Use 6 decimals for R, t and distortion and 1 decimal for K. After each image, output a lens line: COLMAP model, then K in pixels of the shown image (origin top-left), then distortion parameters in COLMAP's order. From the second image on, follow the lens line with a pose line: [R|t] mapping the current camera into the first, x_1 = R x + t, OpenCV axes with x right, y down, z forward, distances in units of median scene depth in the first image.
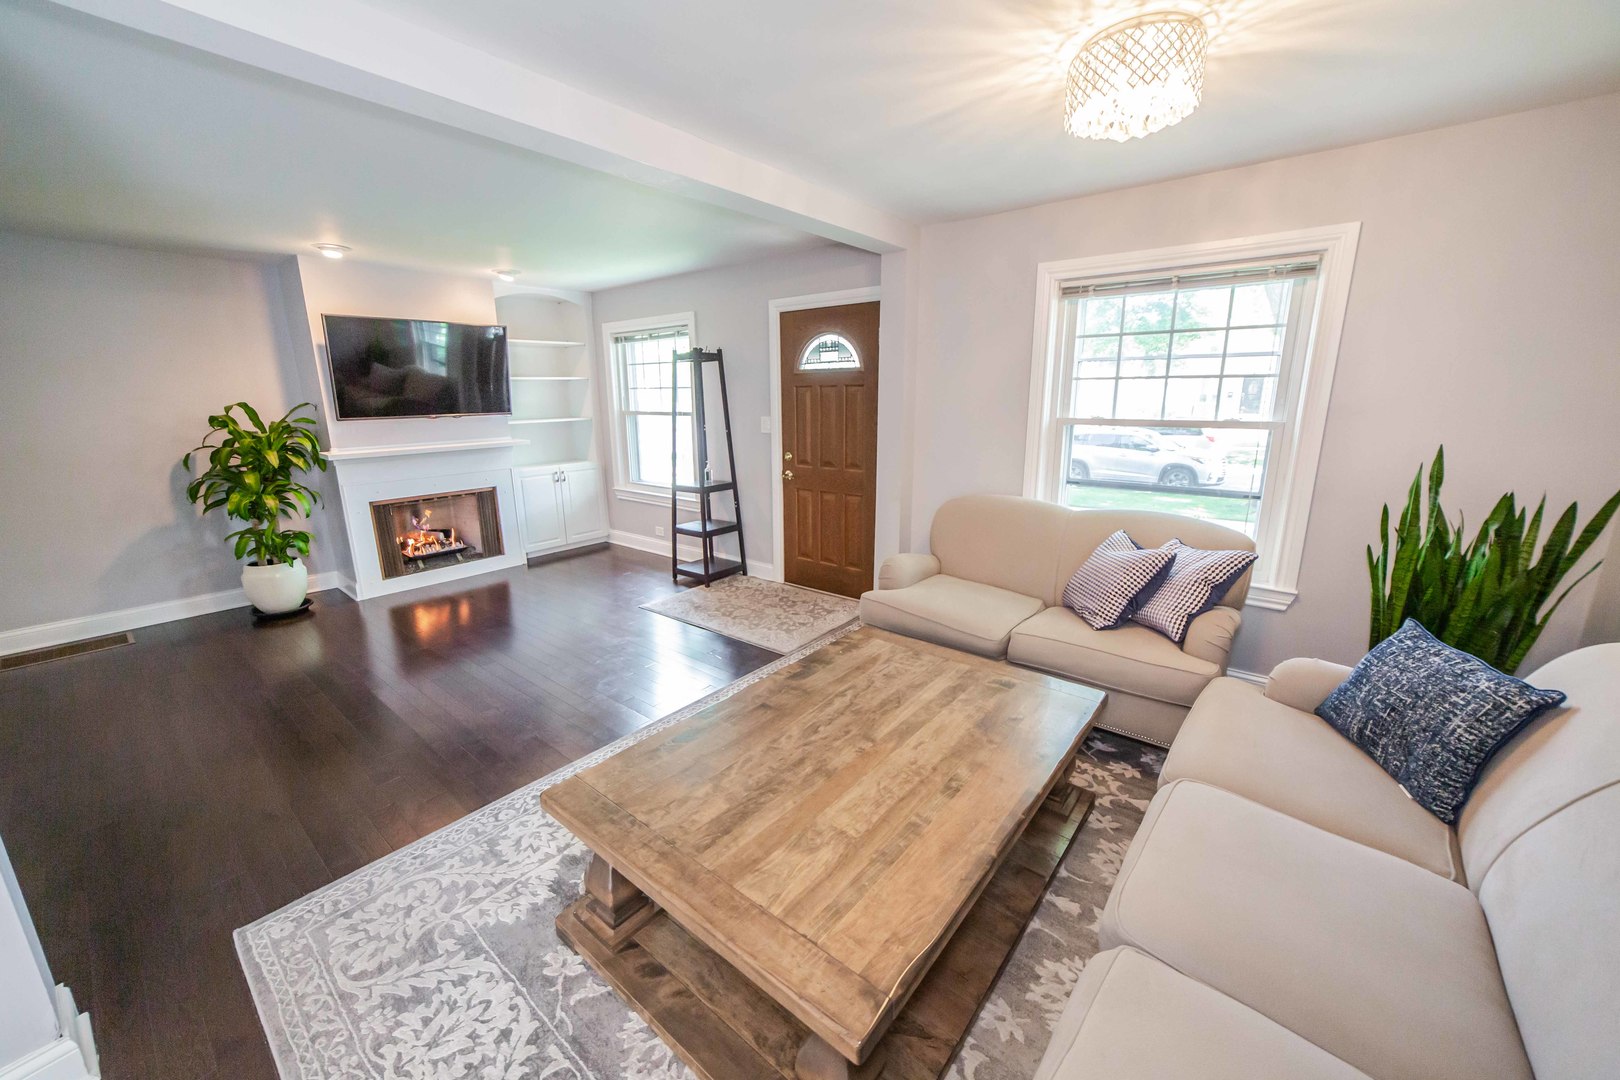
lens RADIAL K [[619.6, 0, 800.3], [0, 619.6, 535.5], [0, 0, 1]] dist [-0.014920, 0.003390]
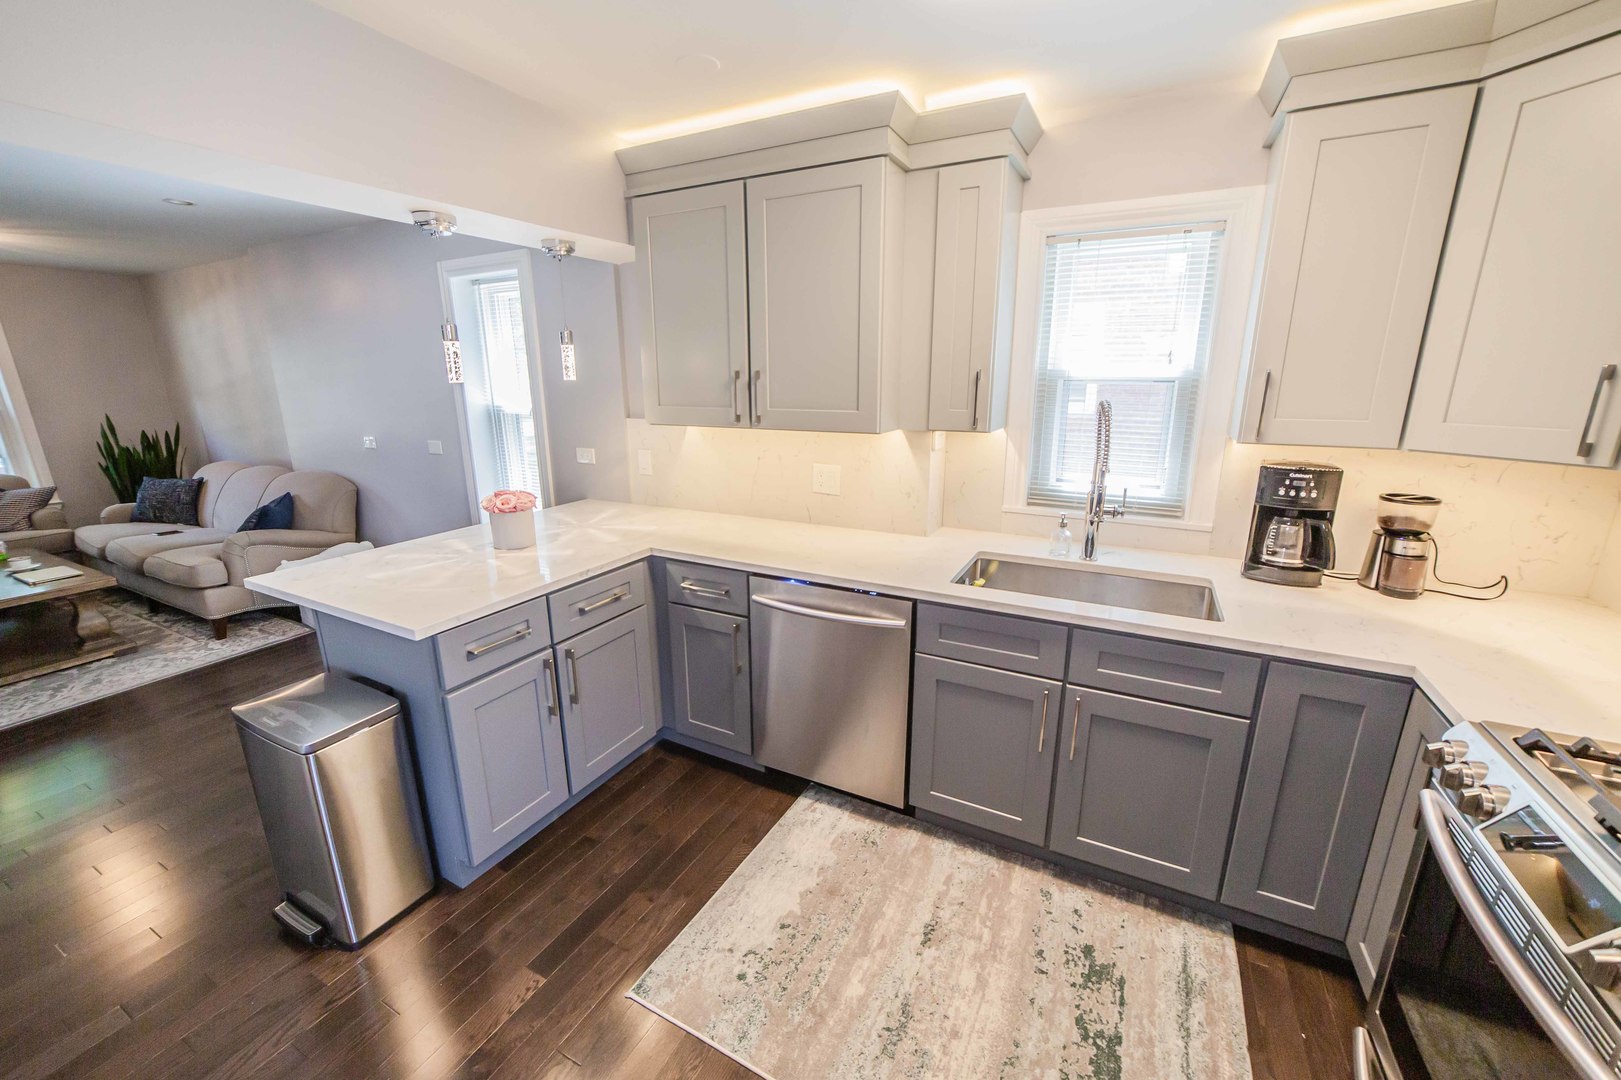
lens RADIAL K [[620.0, 0, 802.8], [0, 620.0, 541.2], [0, 0, 1]] dist [-0.014920, 0.003390]
pose [[-0.212529, -0.242783, 0.946514, -1.805365], [0.234318, 0.927718, 0.290575, 0.243858], [-0.948645, 0.283541, -0.140279, -1.034643]]
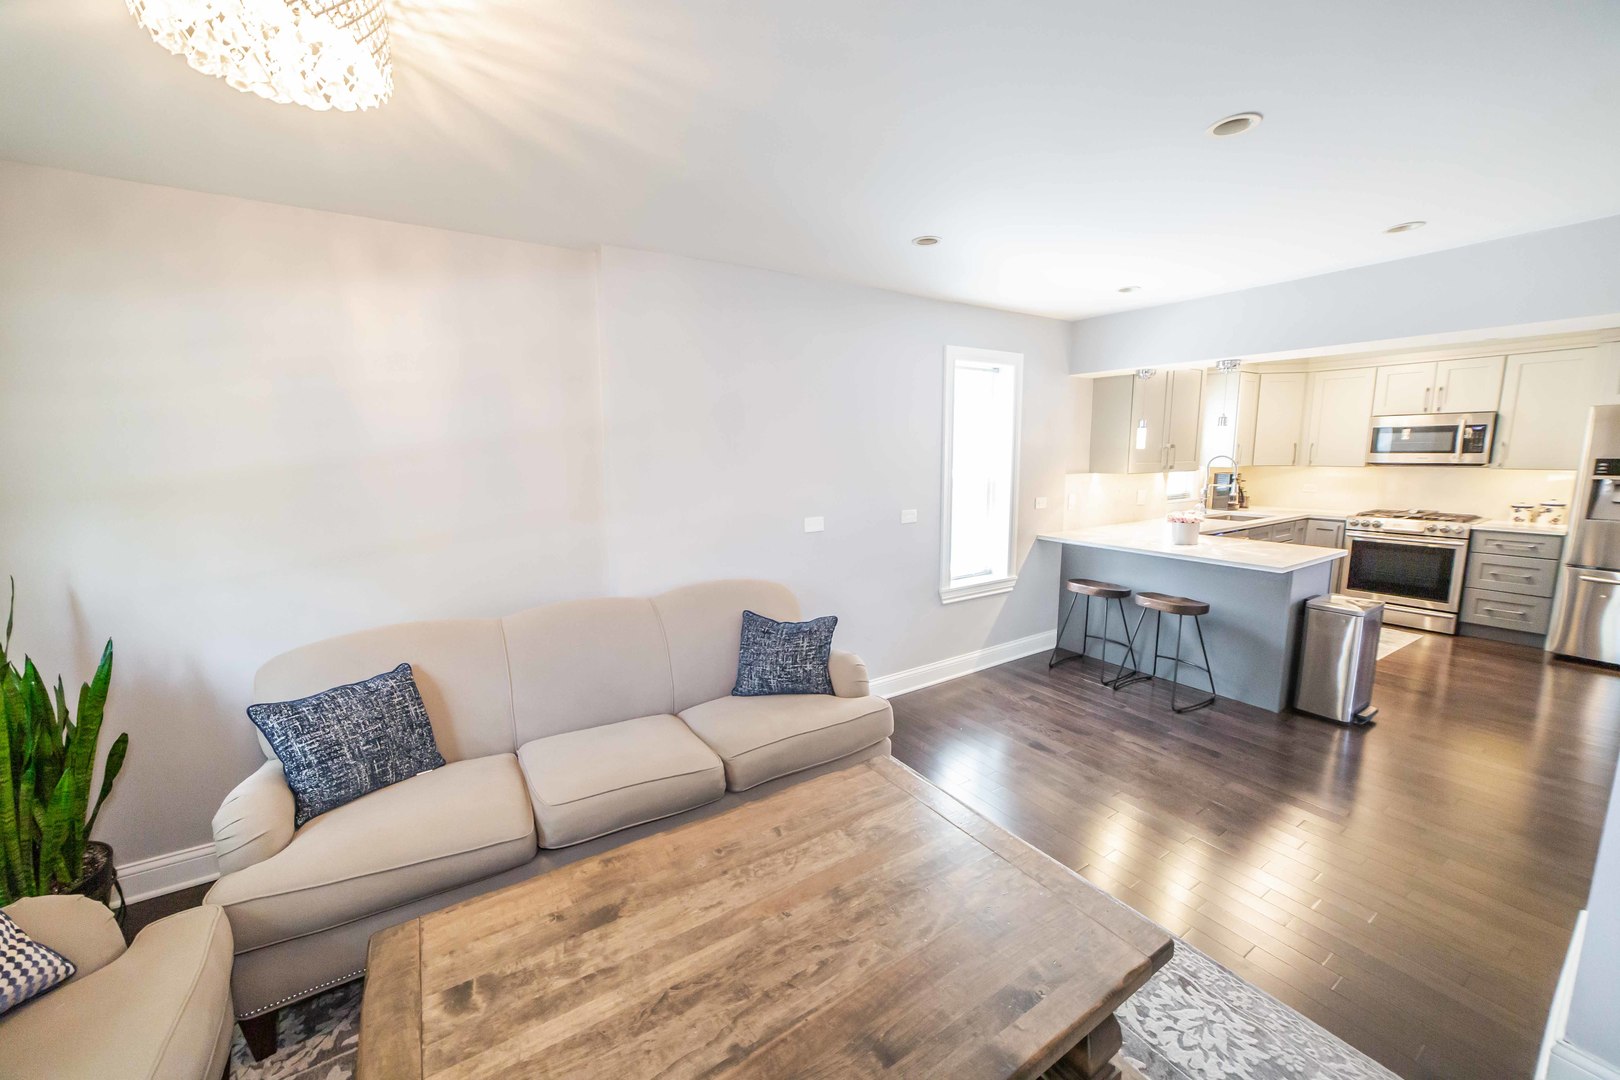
lens RADIAL K [[615.1, 0, 800.6], [0, 615.1, 536.5], [0, 0, 1]] dist [-0.018311, 0.005879]
pose [[-0.950022, -0.026973, 0.311016, -0.132754], [0.090578, 0.929589, 0.357294, -0.329883], [-0.298755, 0.367608, -0.880687, 1.253768]]
